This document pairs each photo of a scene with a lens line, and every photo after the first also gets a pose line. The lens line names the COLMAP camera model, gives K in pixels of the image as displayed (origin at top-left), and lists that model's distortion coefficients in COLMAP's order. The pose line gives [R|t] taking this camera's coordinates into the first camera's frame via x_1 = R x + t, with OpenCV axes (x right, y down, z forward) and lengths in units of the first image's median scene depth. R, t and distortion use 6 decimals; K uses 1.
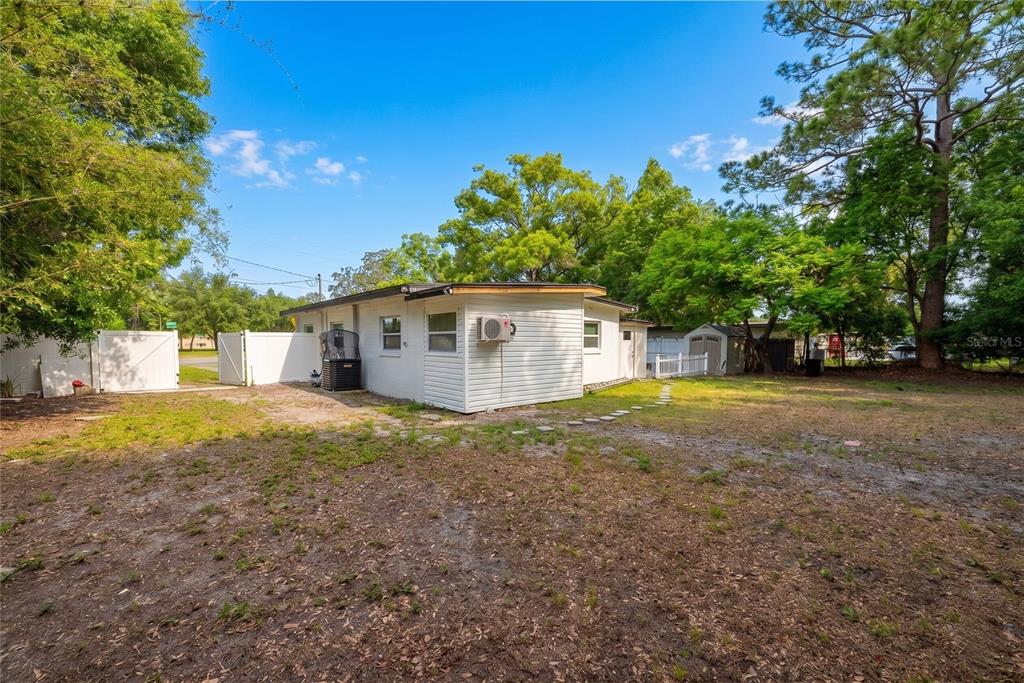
lens RADIAL K [[422.0, 0, 516.9], [0, 422.0, 352.9], [0, 0, 1]] dist [-0.000995, -0.000107]
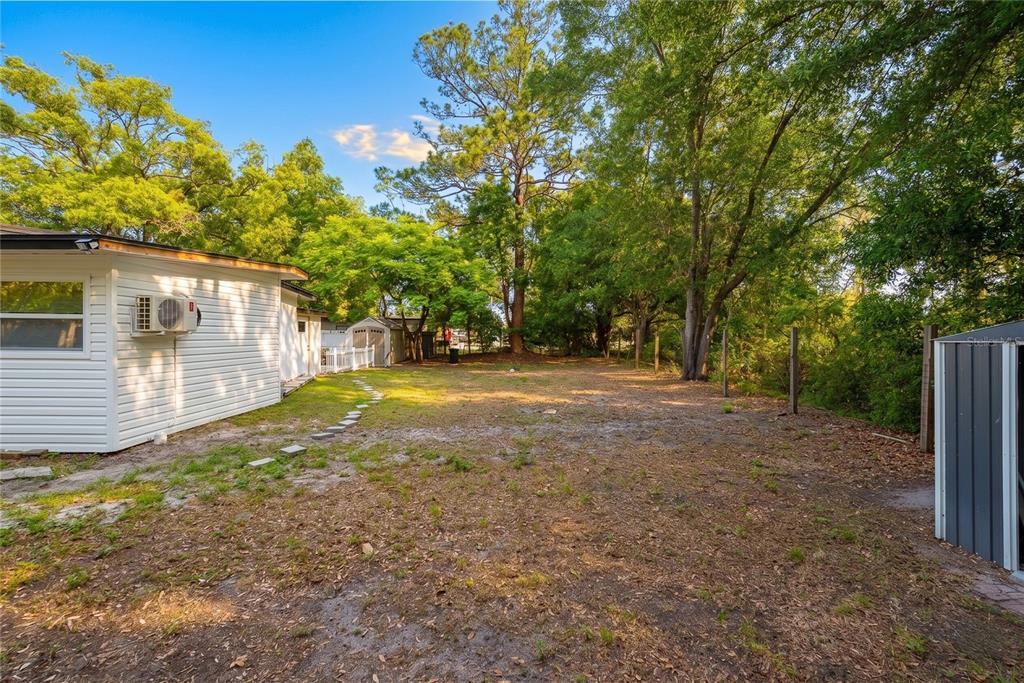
lens RADIAL K [[408.7, 0, 516.1], [0, 408.7, 339.5], [0, 0, 1]] dist [-0.000177, -0.000023]
pose [[0.638580, -0.005652, 0.769534, -0.094215], [0.013178, 0.999907, -0.003592, -0.003593], [-0.769442, 0.012435, 0.638595, 0.087076]]
